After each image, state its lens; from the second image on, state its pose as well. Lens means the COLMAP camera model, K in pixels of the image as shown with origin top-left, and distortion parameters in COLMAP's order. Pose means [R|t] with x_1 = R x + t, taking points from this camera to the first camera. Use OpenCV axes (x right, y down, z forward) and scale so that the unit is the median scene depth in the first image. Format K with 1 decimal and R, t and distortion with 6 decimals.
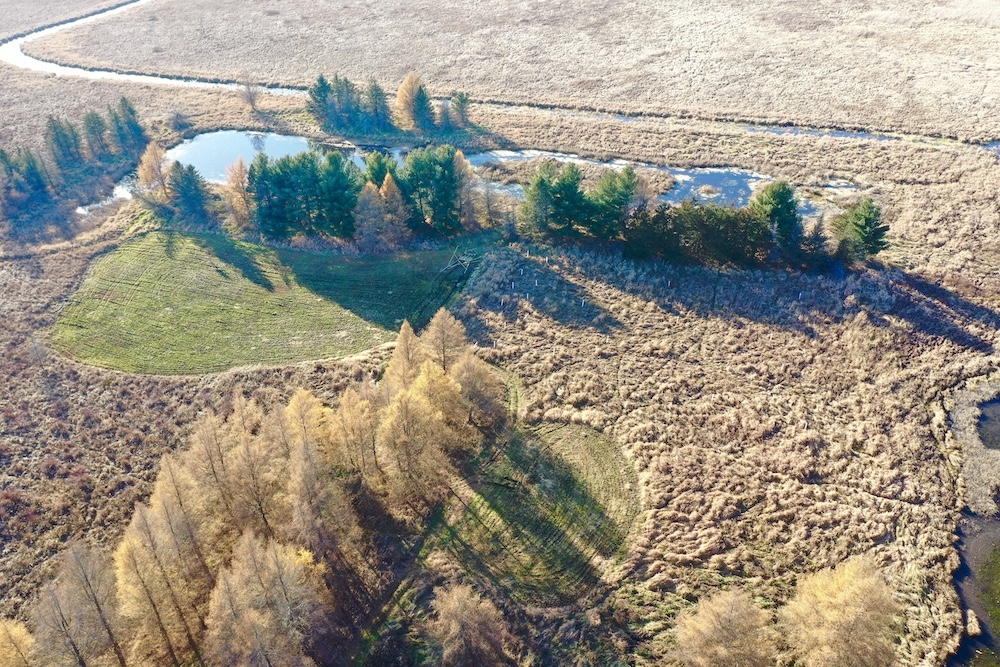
lens RADIAL K [[796.1, 0, 499.0], [0, 796.1, 334.3], [0, 0, 1]] dist [0.006906, 0.004836]
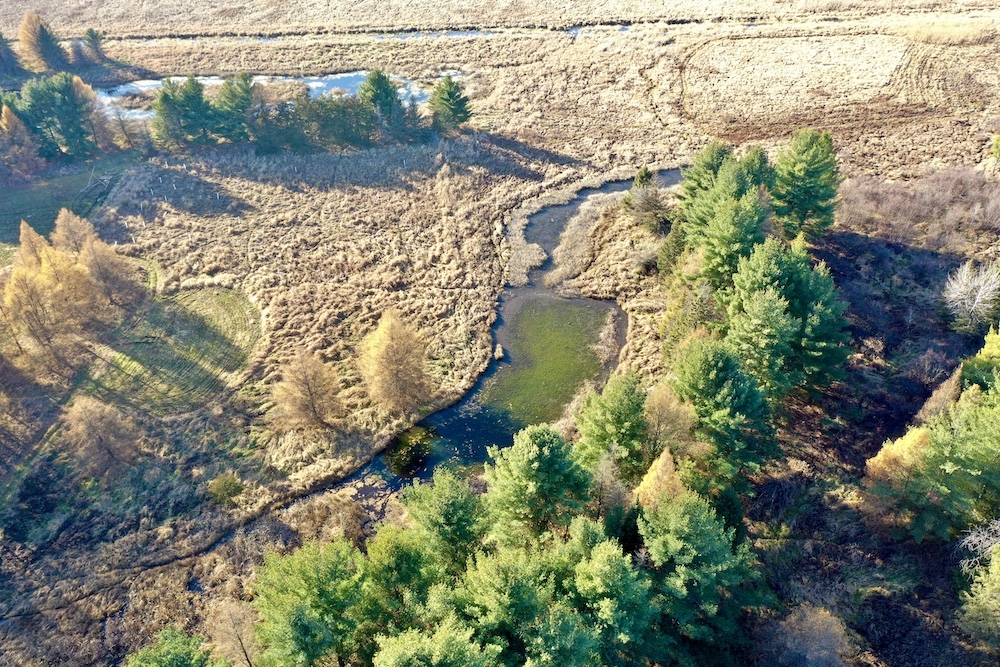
lens RADIAL K [[796.1, 0, 501.3], [0, 796.1, 332.2], [0, 0, 1]] dist [0.006906, 0.004836]
pose [[0.938939, -0.203076, 0.277766, 0.141961], [0.185263, 0.978629, 0.089231, 0.134487], [-0.289950, -0.032322, 0.956496, -0.220861]]
